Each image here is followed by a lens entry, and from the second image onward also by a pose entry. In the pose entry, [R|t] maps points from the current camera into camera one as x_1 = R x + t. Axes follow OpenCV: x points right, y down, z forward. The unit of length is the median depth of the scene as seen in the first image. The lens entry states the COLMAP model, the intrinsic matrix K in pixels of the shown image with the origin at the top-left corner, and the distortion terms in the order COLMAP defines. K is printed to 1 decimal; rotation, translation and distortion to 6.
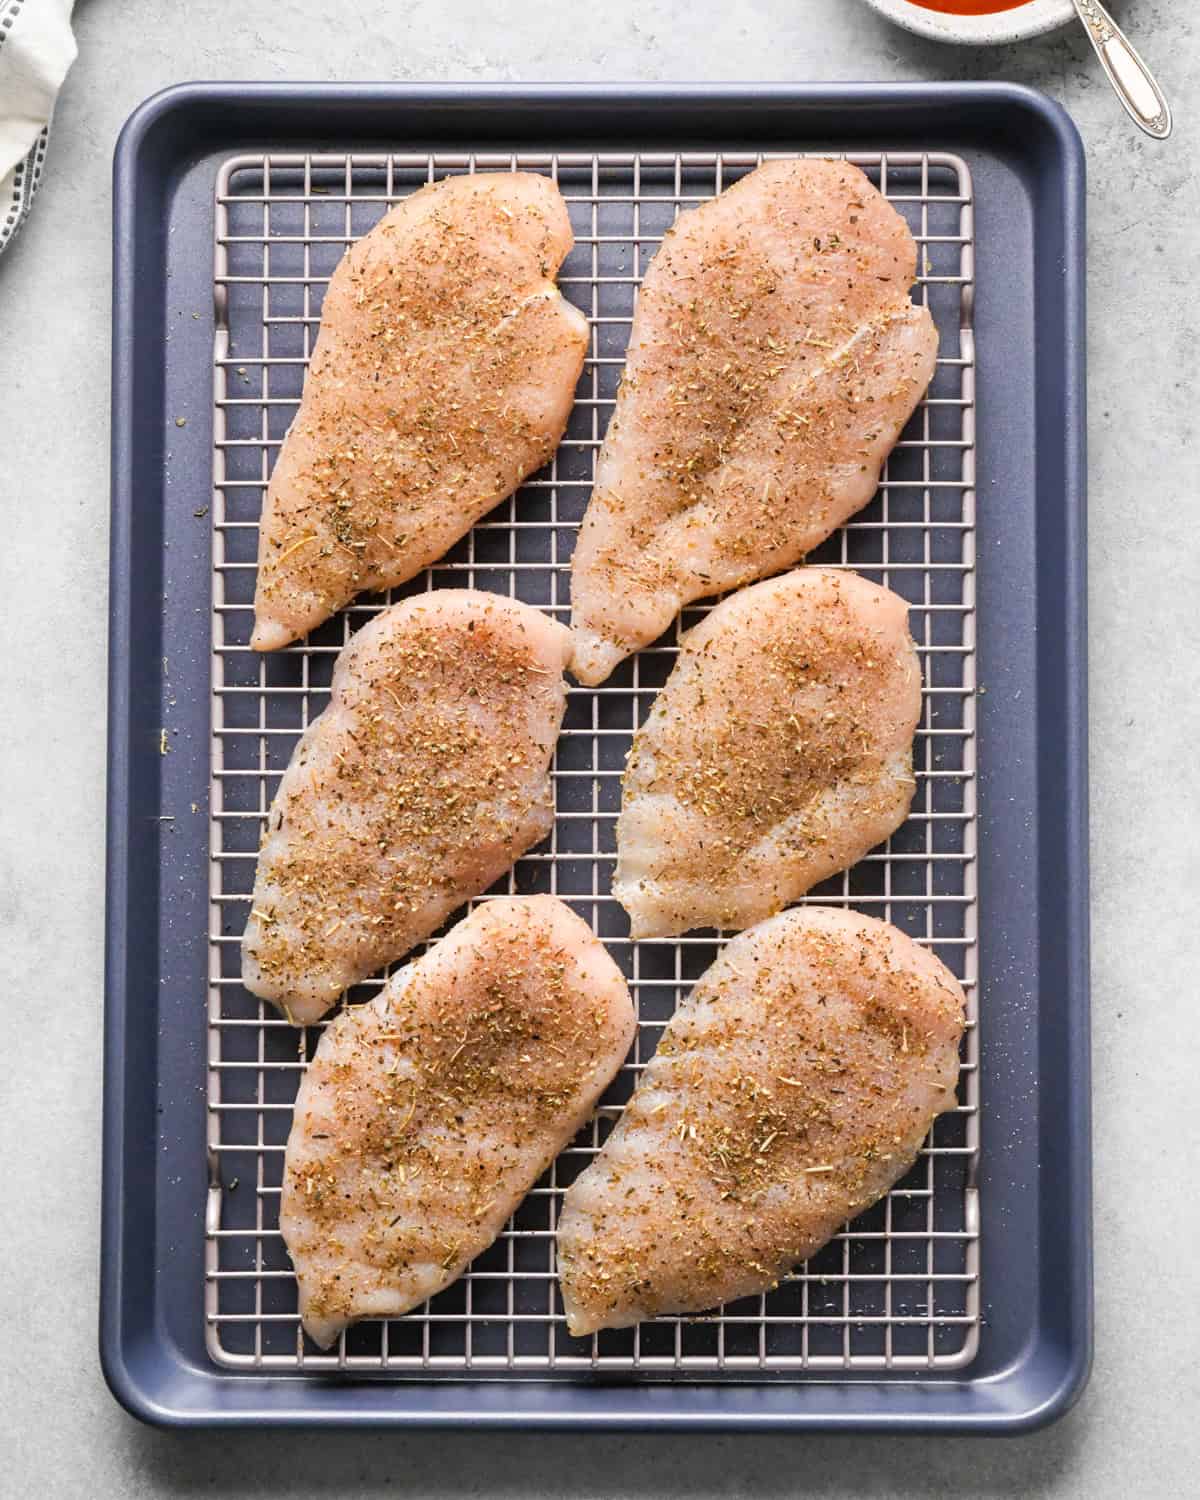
lens RADIAL K [[3744.2, 0, 616.1], [0, 3744.2, 779.9], [0, 0, 1]] dist [0.100484, -0.416523]
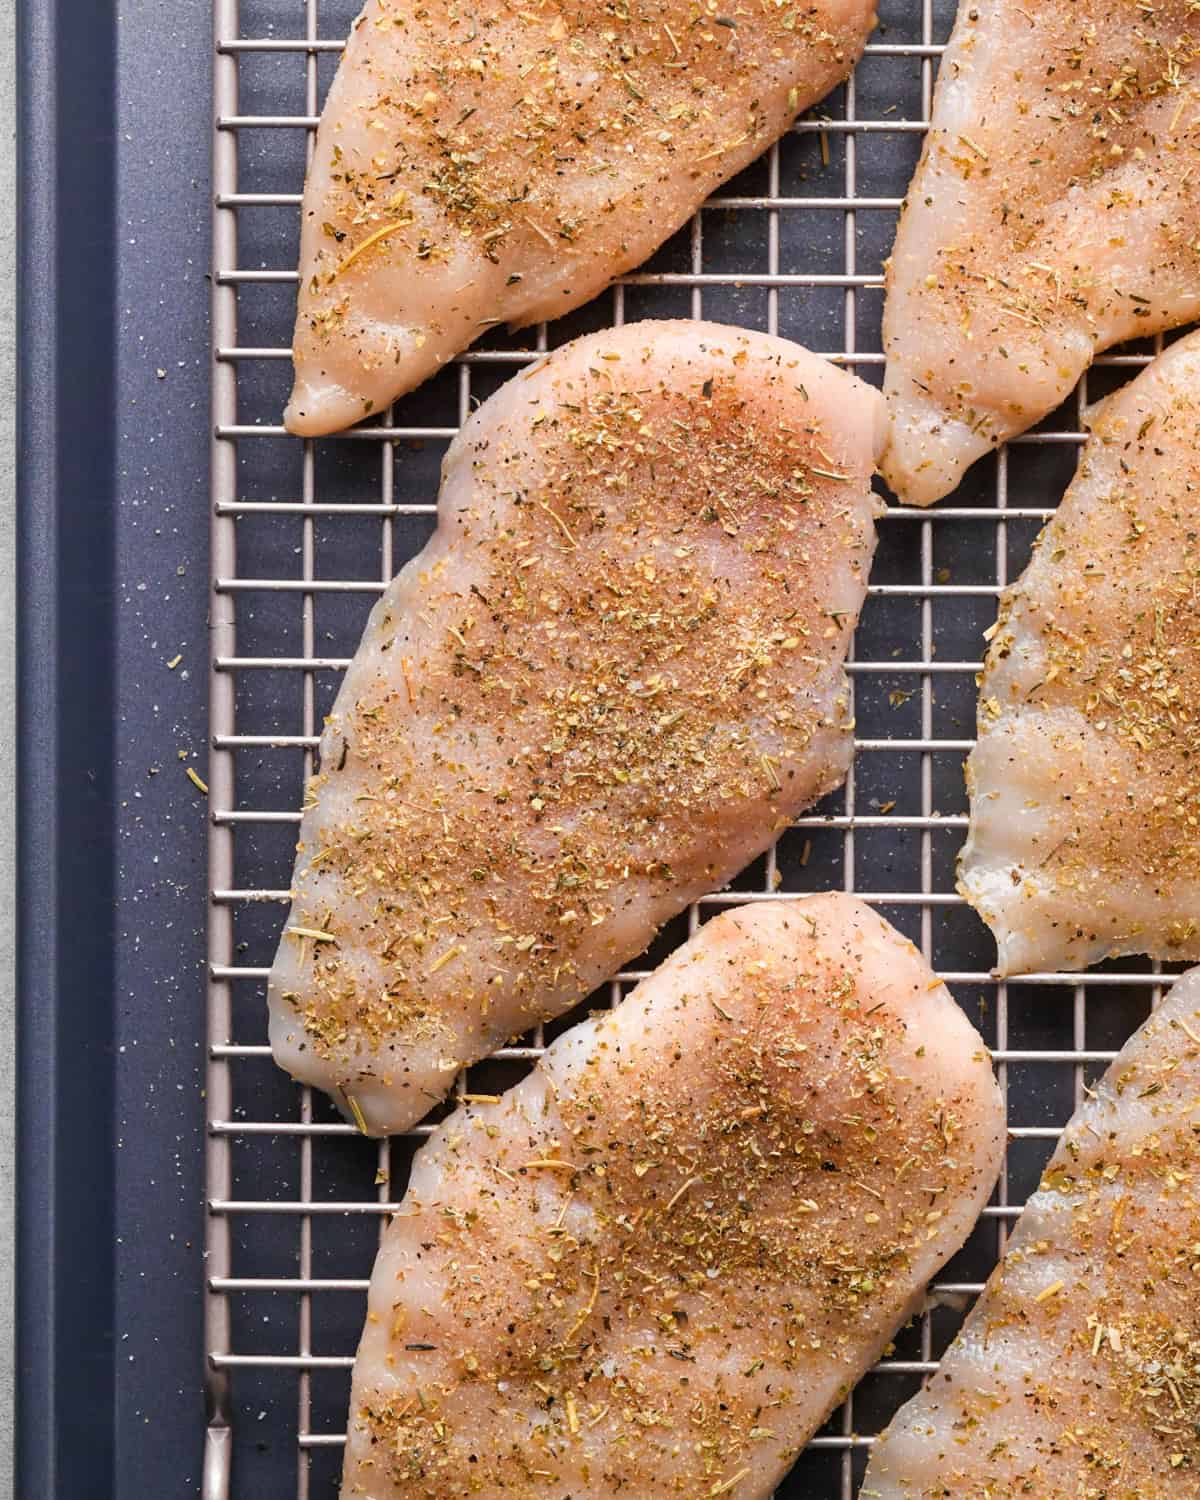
lens RADIAL K [[3205.7, 0, 595.2], [0, 3205.7, 704.0], [0, 0, 1]] dist [-0.007009, 0.616558]
pose [[0.999474, 0.003582, 0.032233, -0.068437], [-0.005042, 0.998959, 0.045334, -0.017121], [-0.032037, -0.045473, 0.998452, 0.543195]]
